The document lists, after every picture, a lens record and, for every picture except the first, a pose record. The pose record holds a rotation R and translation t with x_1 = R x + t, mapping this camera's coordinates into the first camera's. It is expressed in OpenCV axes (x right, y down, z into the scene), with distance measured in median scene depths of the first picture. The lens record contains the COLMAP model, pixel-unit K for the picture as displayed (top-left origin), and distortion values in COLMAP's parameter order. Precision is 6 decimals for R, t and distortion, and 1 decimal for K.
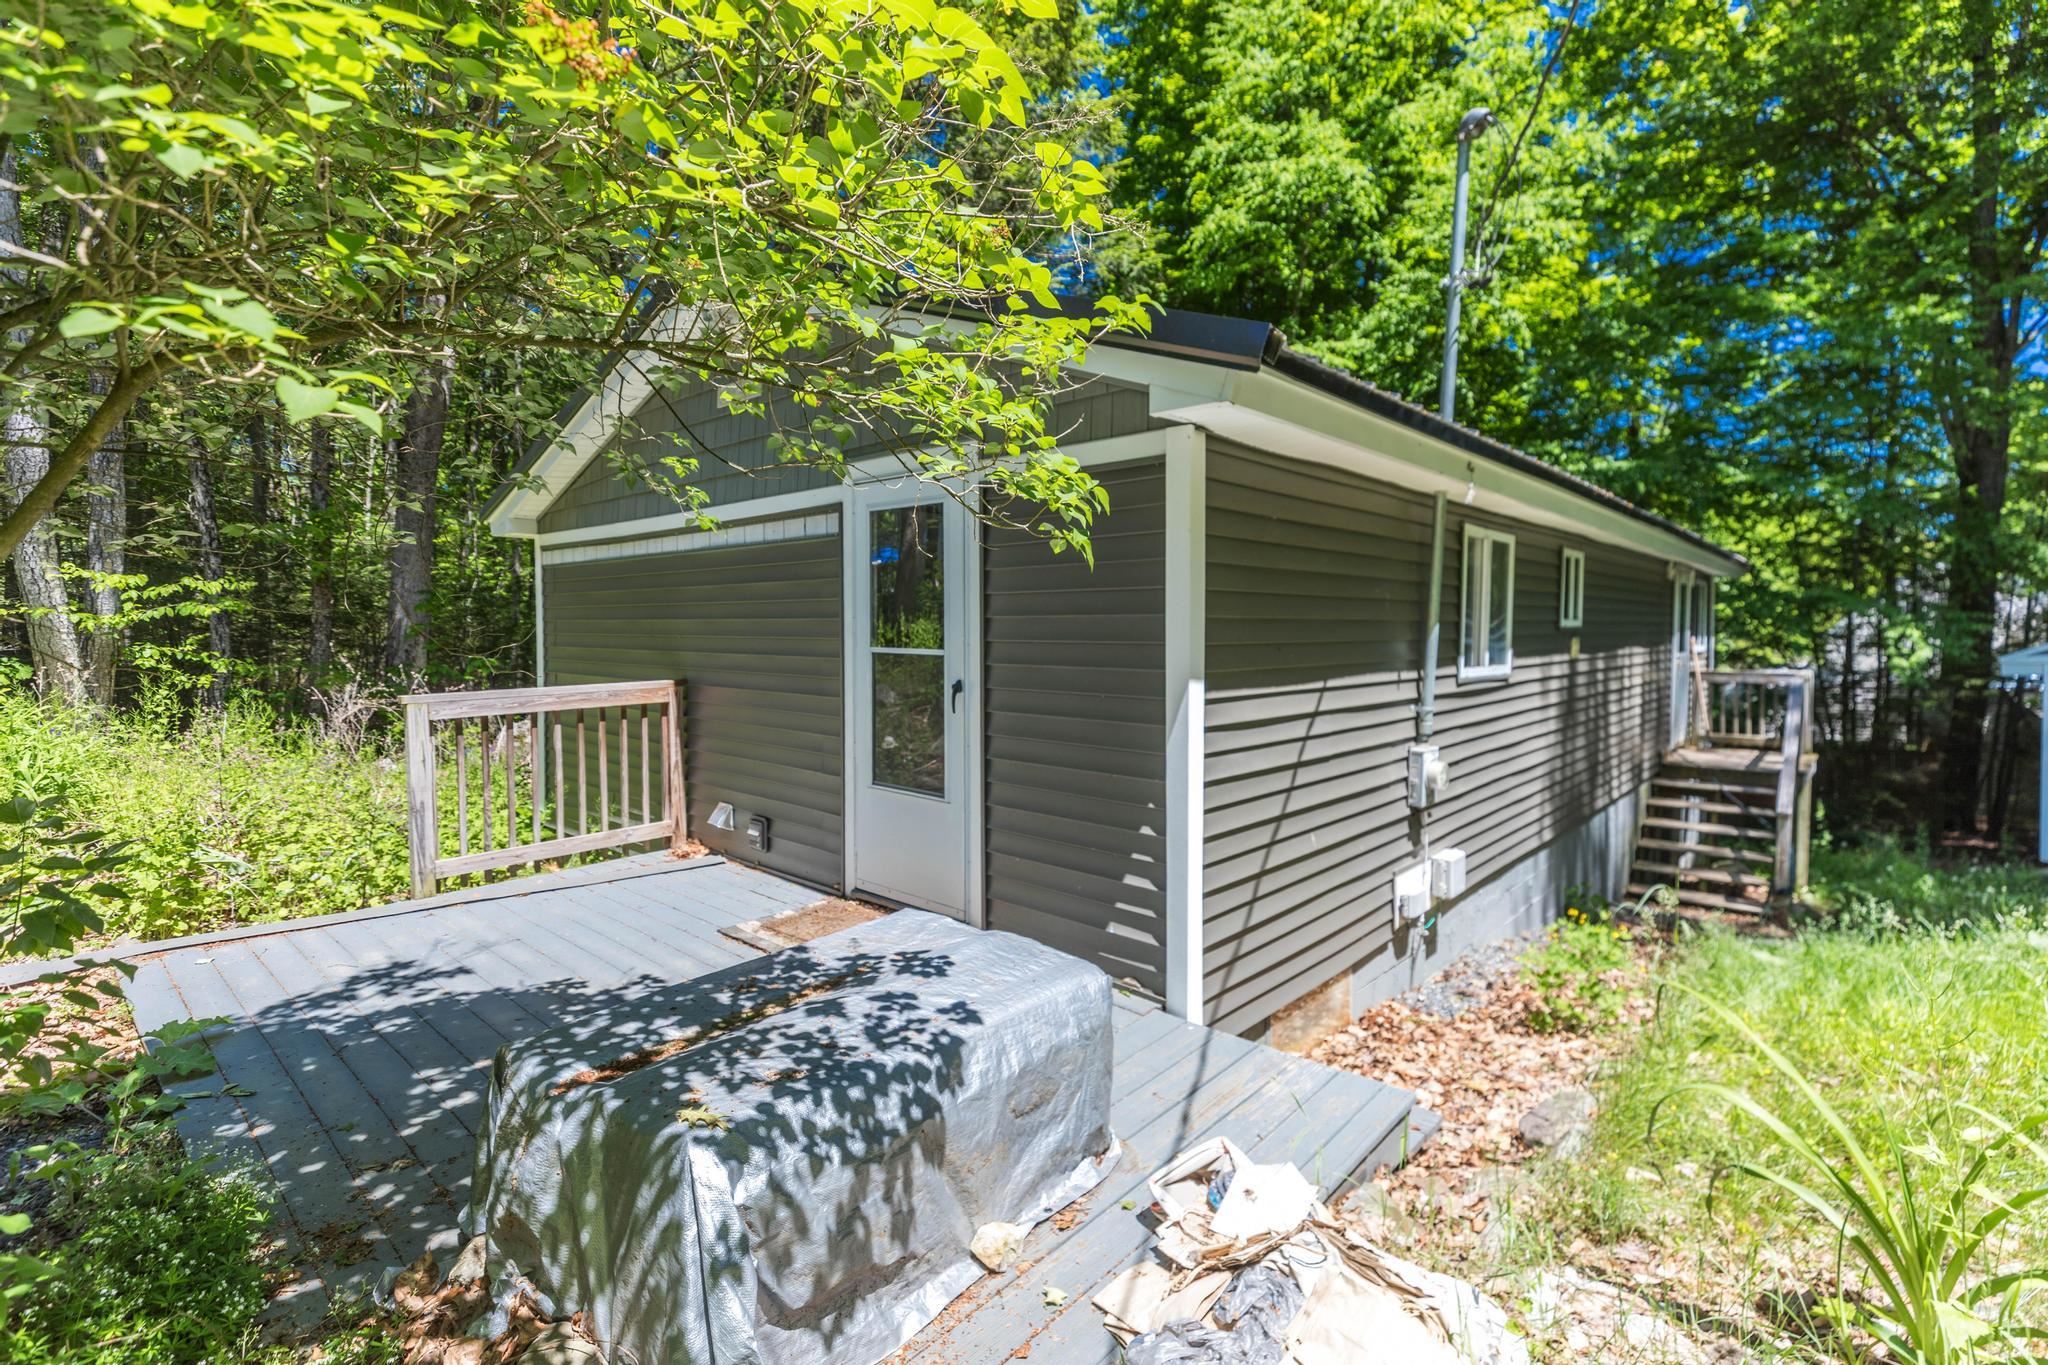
lens RADIAL K [[938.4, 0, 1025.1], [0, 938.4, 653.2], [0, 0, 1]] dist [0.012217, -0.000570]
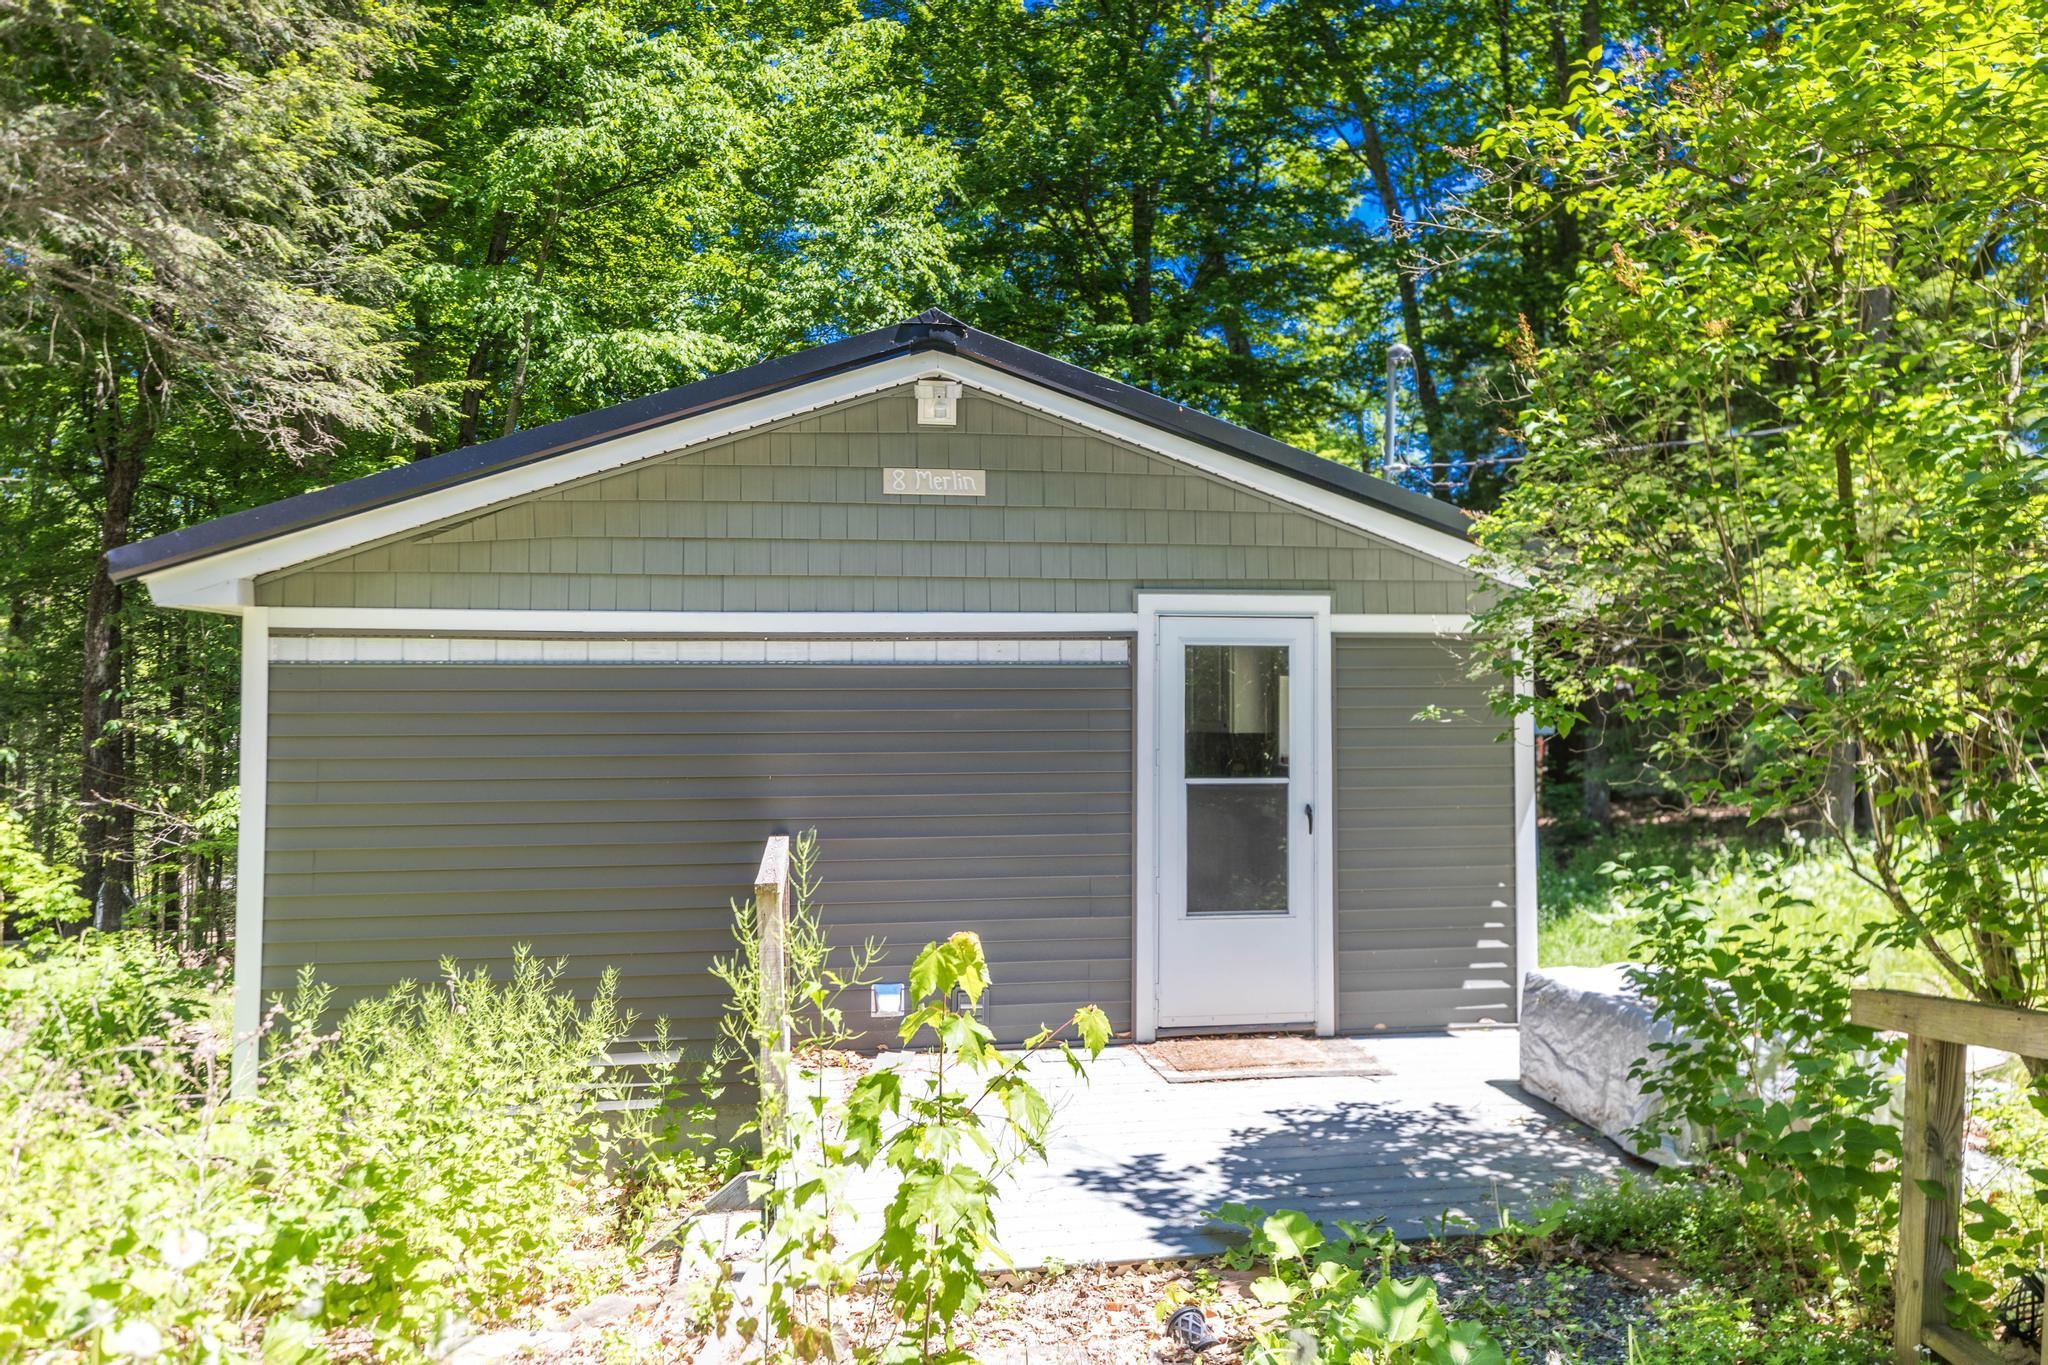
lens RADIAL K [[1535.0, 0, 1020.8], [0, 1535.0, 617.9], [0, 0, 1]] dist [0.036045, 0.000281]
pose [[0.604445, 0.029567, 0.796098, -1.793595], [0.027074, 0.997971, -0.057621, -0.099523], [-0.796186, 0.056382, 0.602419, 0.153143]]
